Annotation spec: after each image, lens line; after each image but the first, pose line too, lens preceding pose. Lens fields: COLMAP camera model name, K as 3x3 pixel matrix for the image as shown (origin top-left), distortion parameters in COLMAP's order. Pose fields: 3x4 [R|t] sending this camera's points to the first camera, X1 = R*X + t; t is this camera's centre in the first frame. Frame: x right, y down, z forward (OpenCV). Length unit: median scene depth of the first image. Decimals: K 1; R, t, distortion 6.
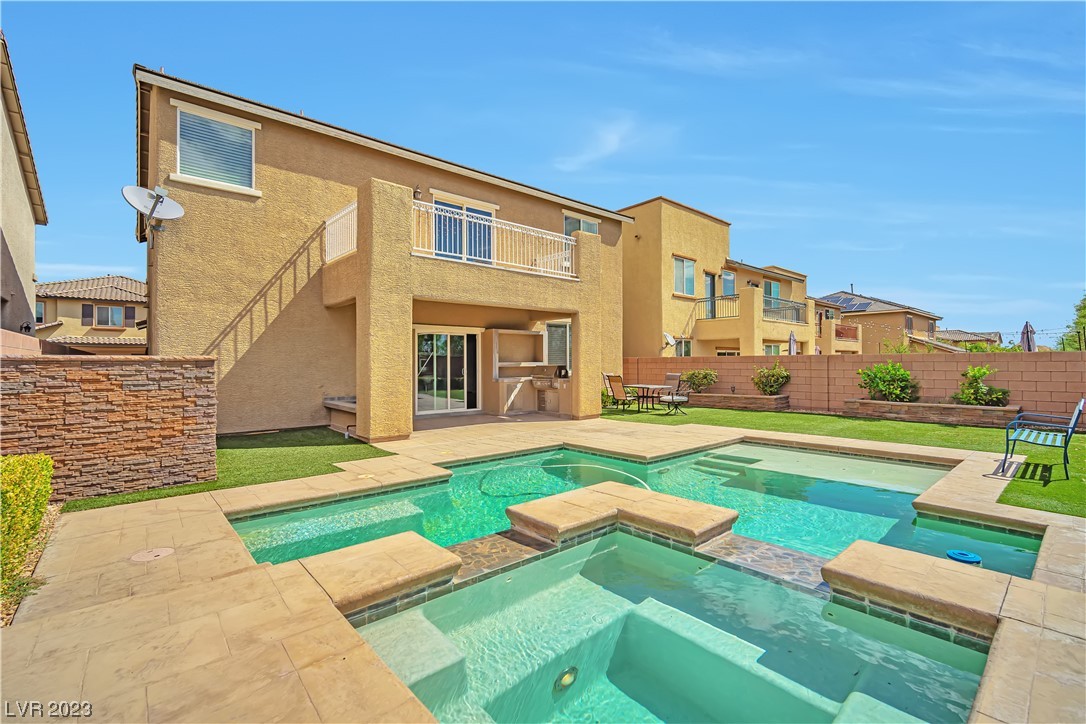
lens RADIAL K [[474.7, 0, 545.6], [0, 474.7, 373.2], [0, 0, 1]] dist [-0.002068, -0.000292]
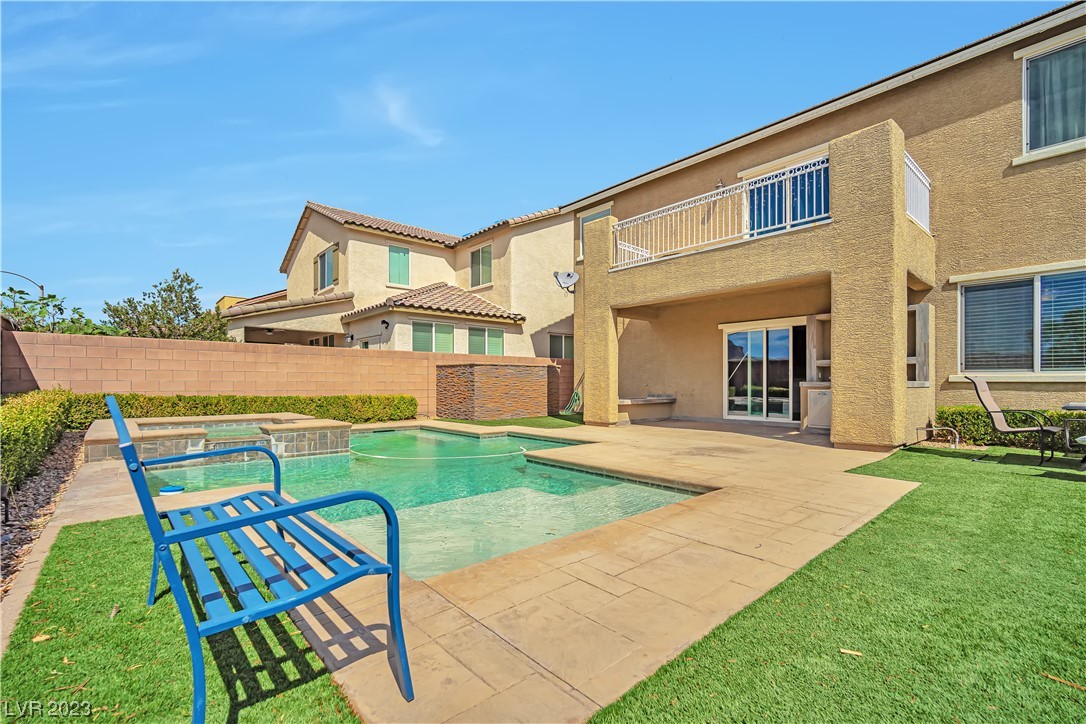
lens RADIAL K [[474.7, 0, 545.6], [0, 474.7, 373.2], [0, 0, 1]] dist [-0.002068, -0.000292]
pose [[0.031014, -0.005964, -0.999501, 0.609599], [-0.007477, 0.999953, -0.006199, 0.002768], [0.999491, 0.007665, 0.030968, 0.570337]]
